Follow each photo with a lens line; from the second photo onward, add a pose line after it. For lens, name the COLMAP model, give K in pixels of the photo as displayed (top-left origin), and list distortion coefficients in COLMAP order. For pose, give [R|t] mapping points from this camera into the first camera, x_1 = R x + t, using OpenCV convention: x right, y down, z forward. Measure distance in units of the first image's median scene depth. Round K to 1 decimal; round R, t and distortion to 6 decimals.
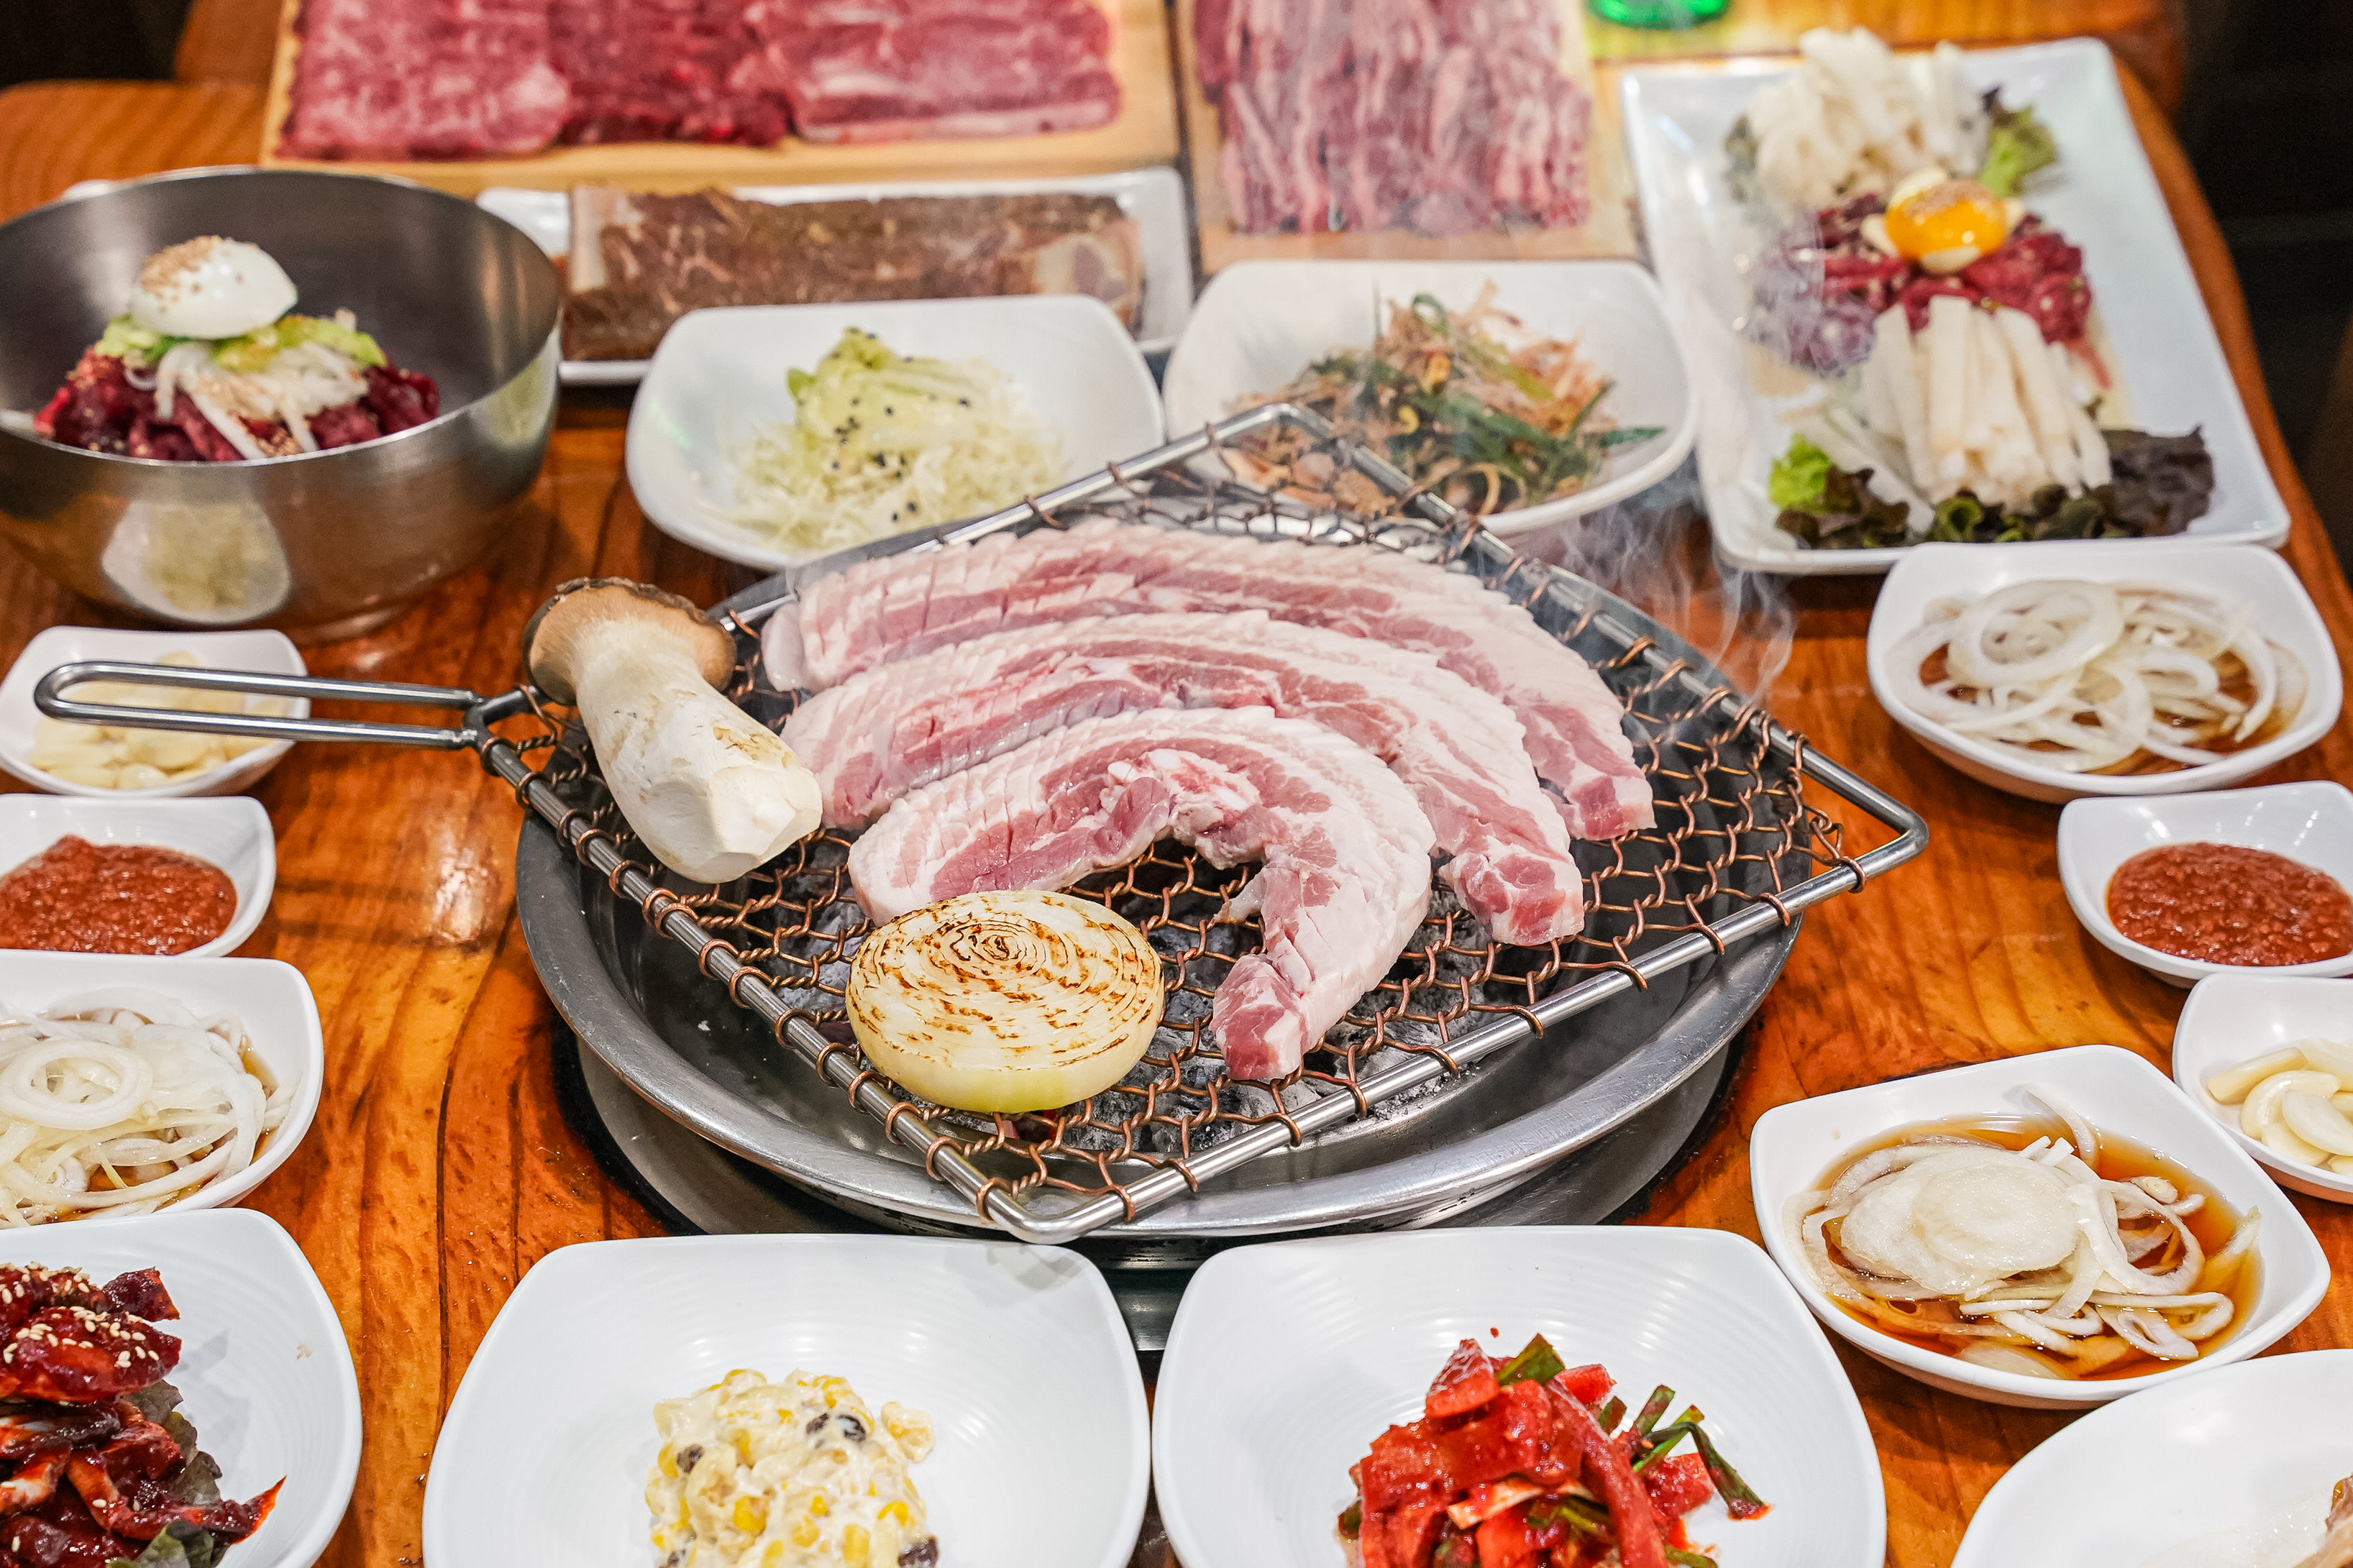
lens RADIAL K [[4627.2, 0, 1176.5], [0, 4627.2, 784.0], [0, 0, 1]] dist [0.643999, 2.036268]
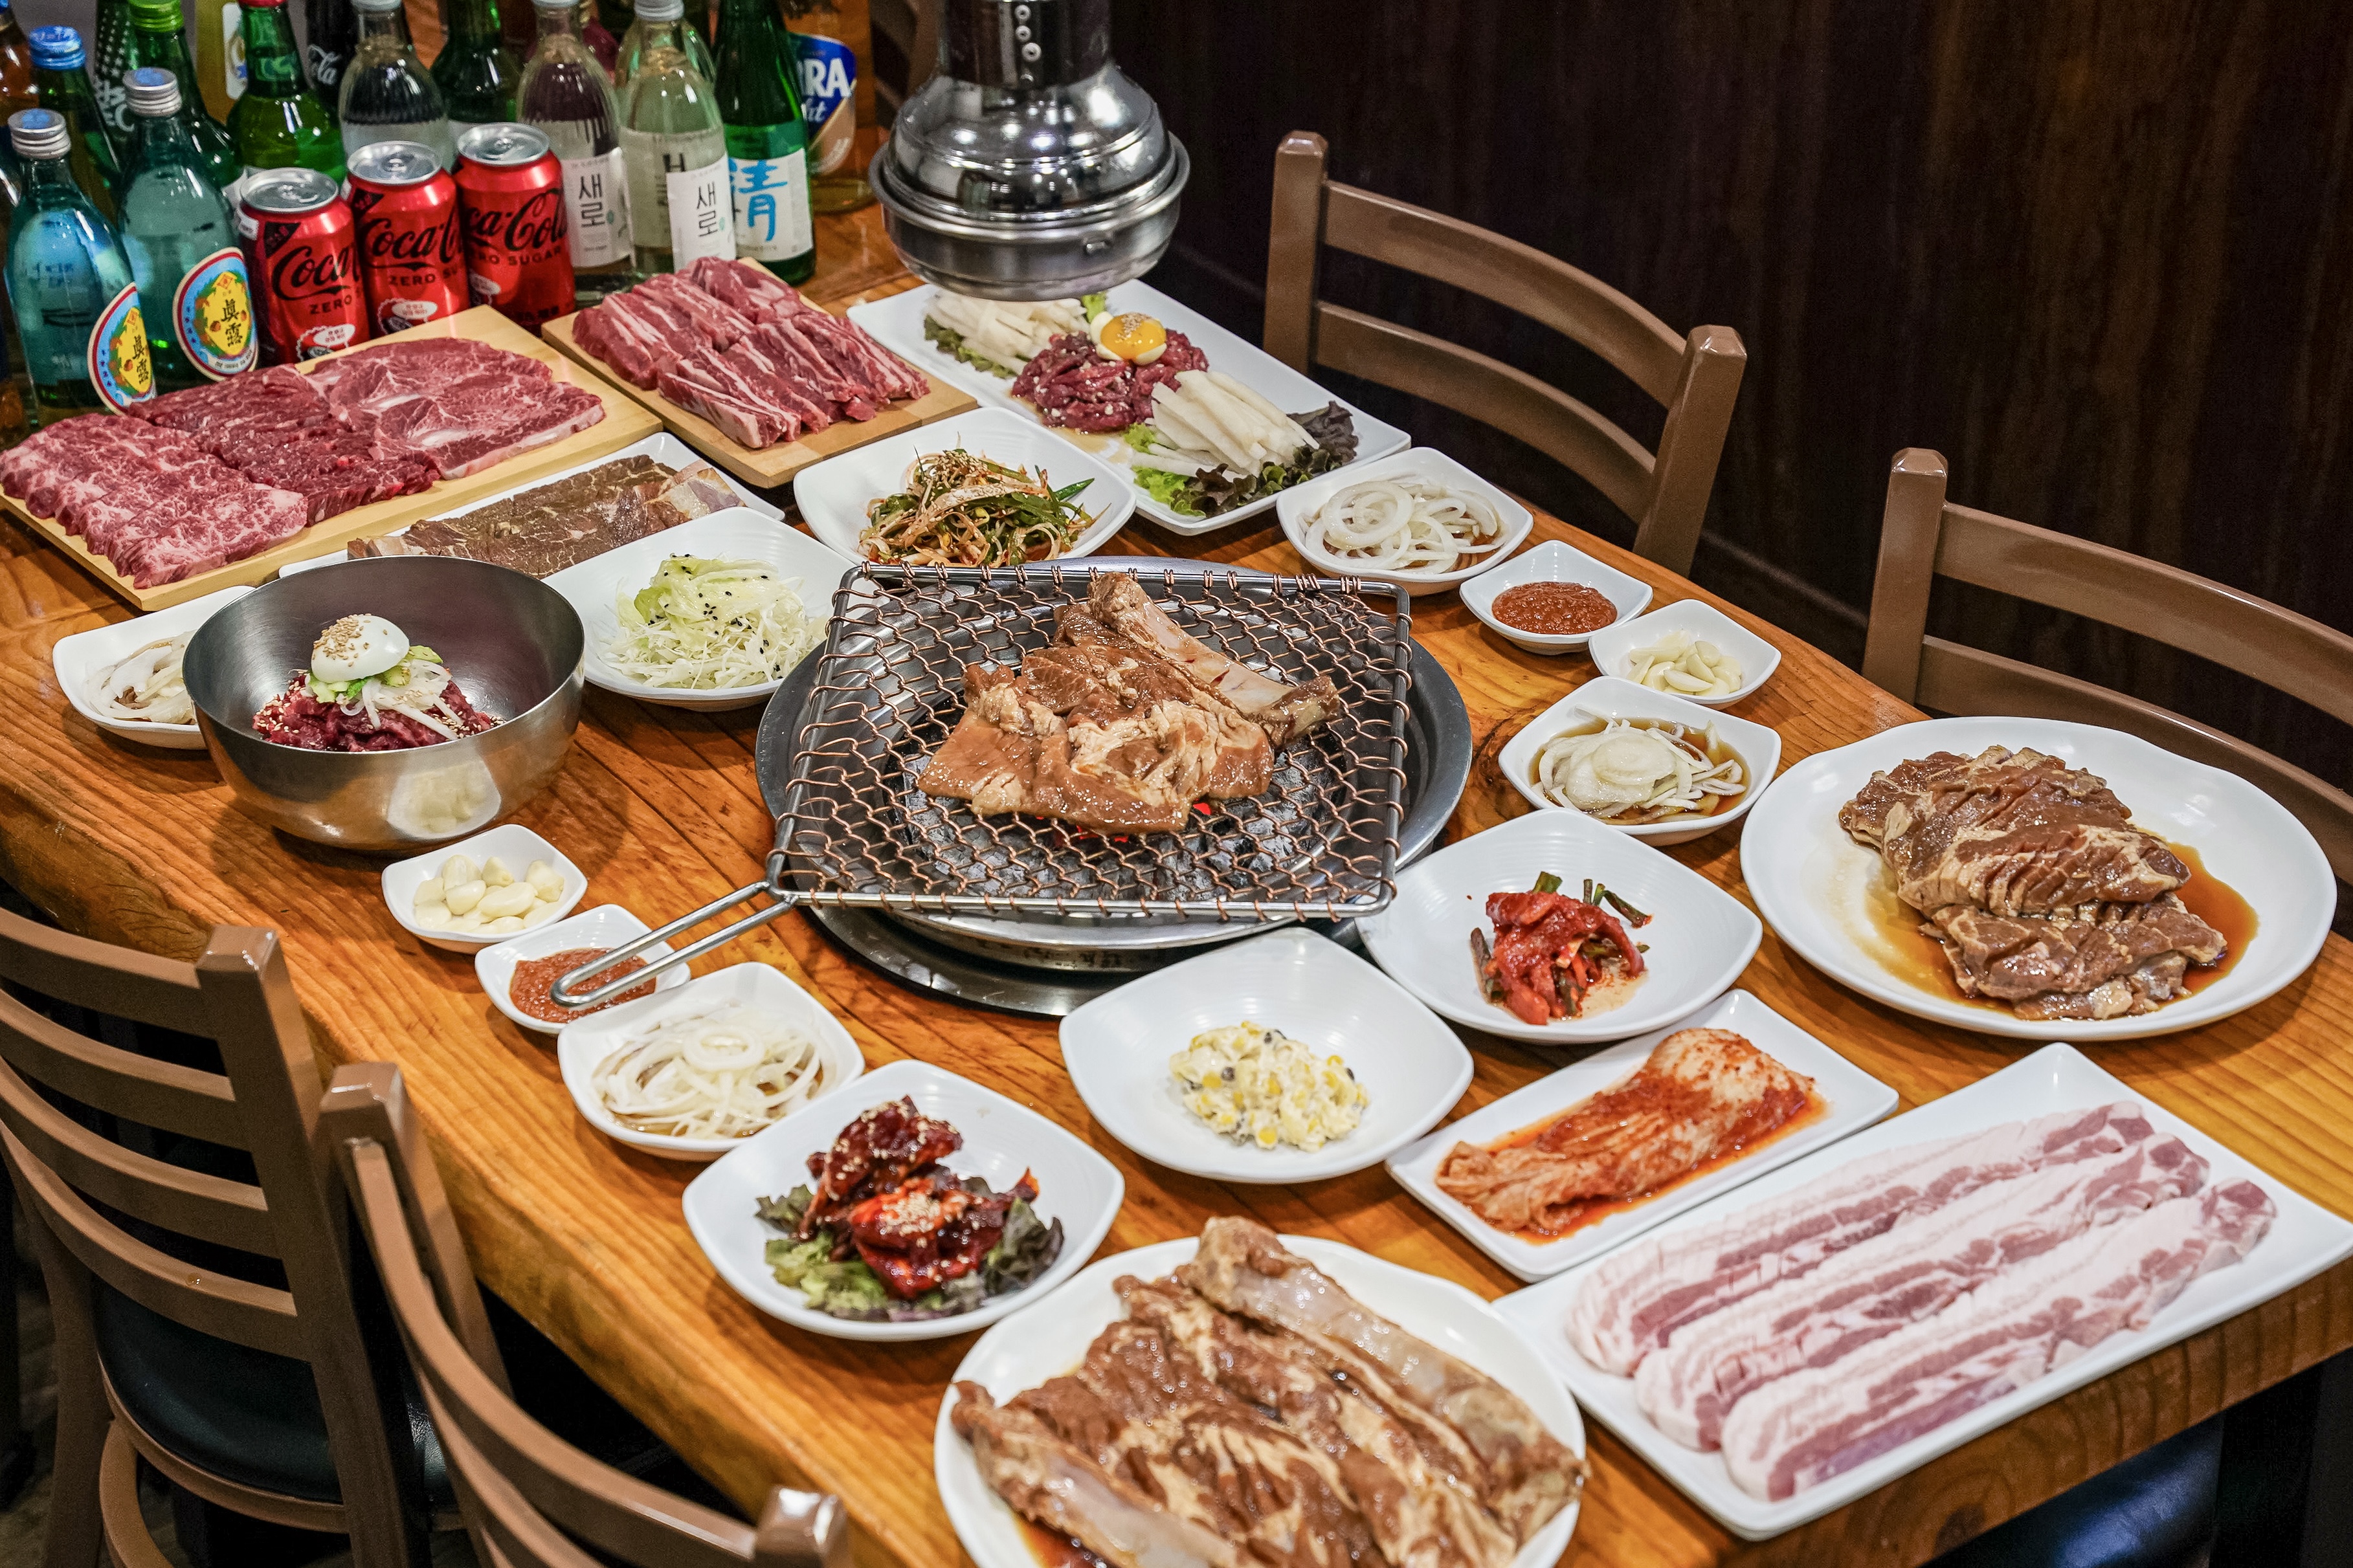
lens RADIAL K [[4627.2, 0, 1176.5], [0, 4627.2, 784.0], [0, 0, 1]] dist [0.643999, 2.036268]
pose [[0.776565, -0.306637, 0.550381, -0.815982], [0.342692, 0.938621, 0.039415, -0.029613], [-0.528685, 0.158003, 0.833983, -0.371208]]
